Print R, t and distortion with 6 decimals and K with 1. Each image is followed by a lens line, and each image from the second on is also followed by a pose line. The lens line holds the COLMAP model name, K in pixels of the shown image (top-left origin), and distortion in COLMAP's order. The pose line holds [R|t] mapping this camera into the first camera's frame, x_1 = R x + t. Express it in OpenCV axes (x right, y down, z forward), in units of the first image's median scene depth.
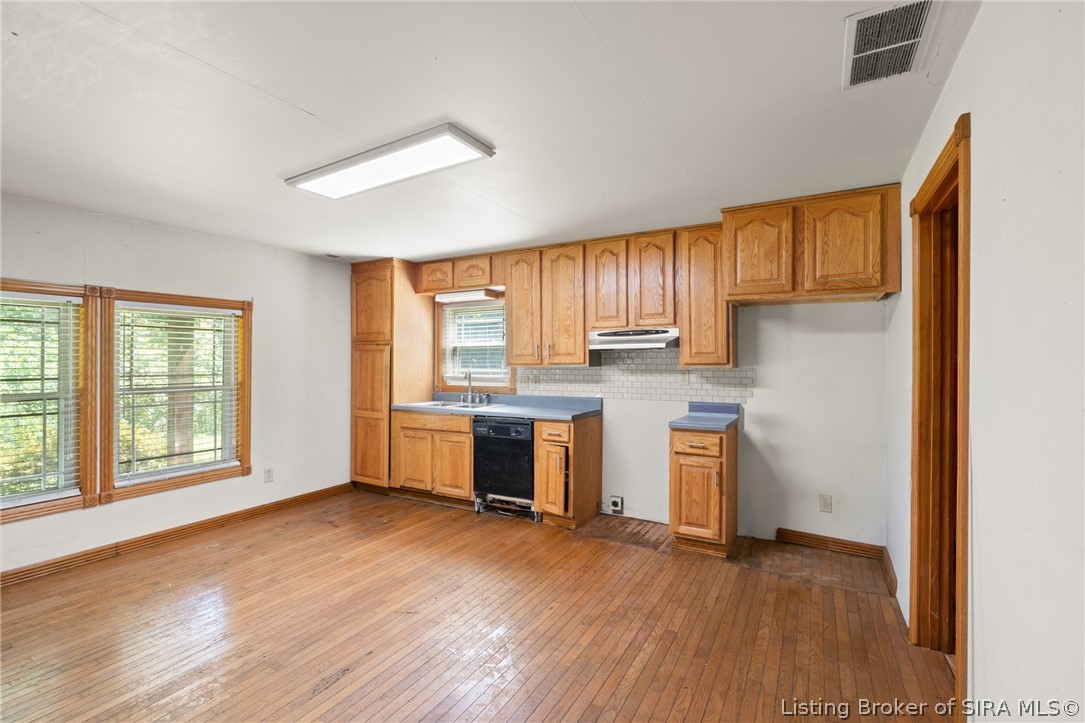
lens RADIAL K [[490.9, 0, 552.4], [0, 490.9, 360.2], [0, 0, 1]] dist [-0.004700, 0.000359]
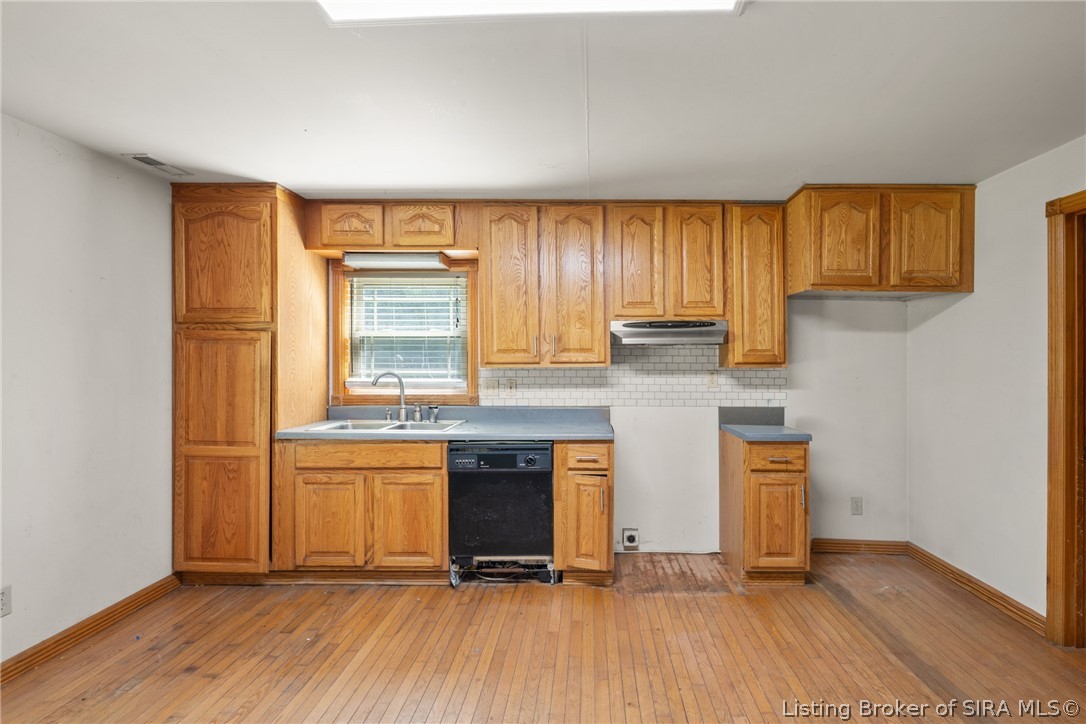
lens RADIAL K [[491.3, 0, 586.8], [0, 491.3, 359.6], [0, 0, 1]] dist [-0.004700, 0.000359]
pose [[0.873445, 0.001652, 0.486920, -0.350335], [-0.004967, 0.999972, 0.005517, -0.001959], [-0.486898, -0.007237, 0.873429, 0.366485]]
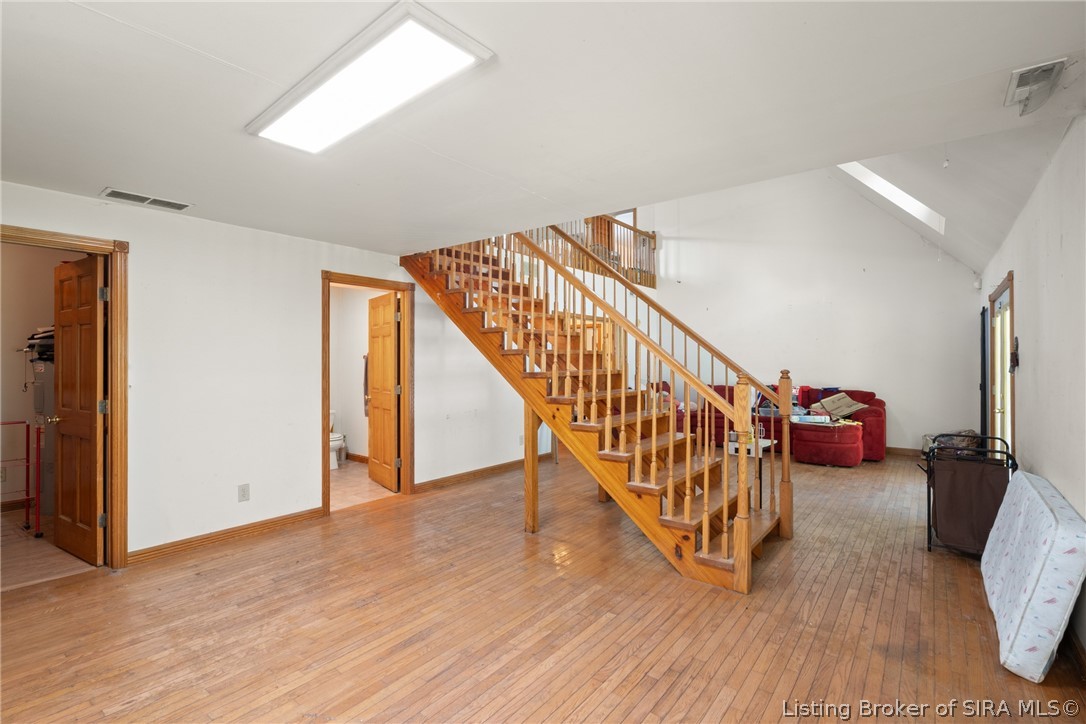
lens RADIAL K [[491.3, 0, 550.0], [0, 491.3, 353.7], [0, 0, 1]] dist [-0.004700, 0.000359]
pose [[-0.987511, 0.004550, 0.157484, -0.497109], [0.002214, 0.999885, -0.015009, 0.003675], [-0.157534, -0.014473, -0.987408, 1.102448]]
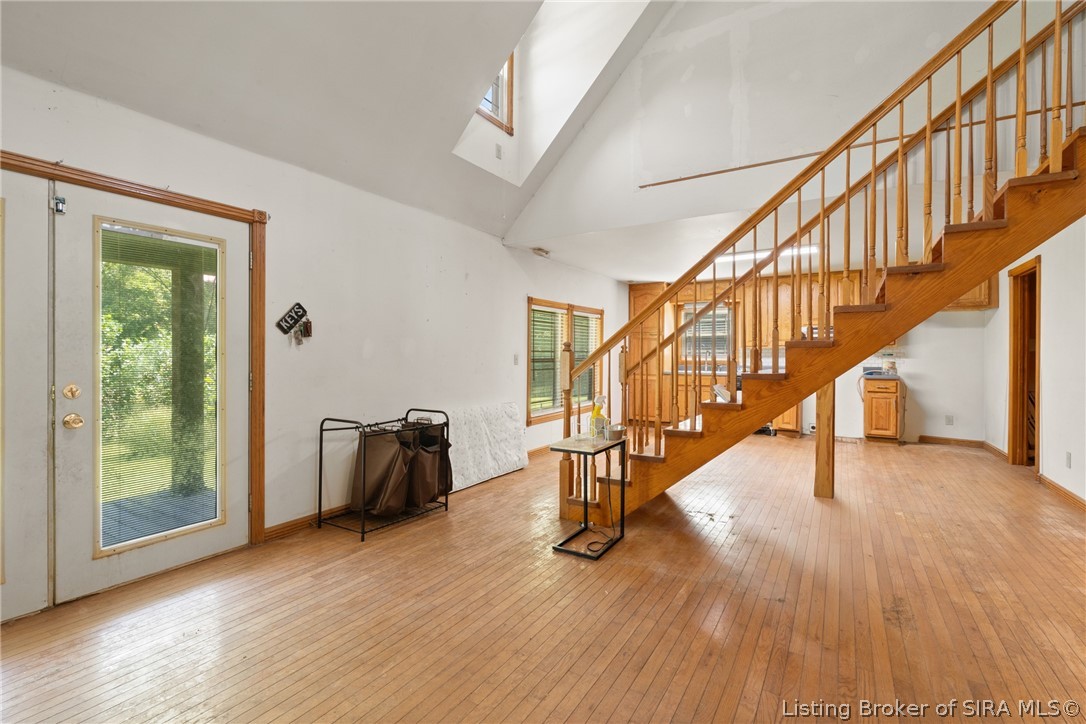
lens RADIAL K [[491.3, 0, 549.5], [0, 491.3, 358.4], [0, 0, 1]] dist [-0.004700, 0.000359]
pose [[0.999349, 0.002858, -0.035962, -0.795887], [-0.002603, 0.999971, 0.007135, 0.044450], [0.035982, -0.007036, 0.999328, -0.812037]]
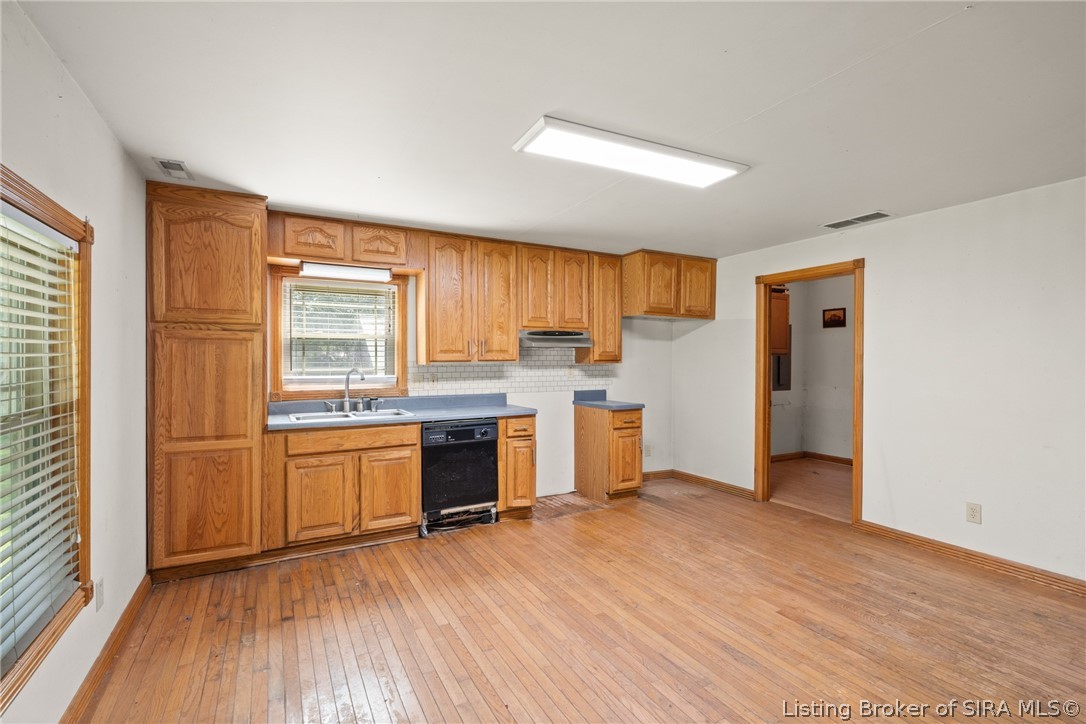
lens RADIAL K [[491.3, 0, 541.1], [0, 491.3, 365.0], [0, 0, 1]] dist [-0.004700, 0.000359]
pose [[0.530204, -0.009111, 0.847821, -0.834737], [-0.003990, 0.999904, 0.013240, 0.003021], [-0.847861, -0.010403, 0.530117, 0.424171]]
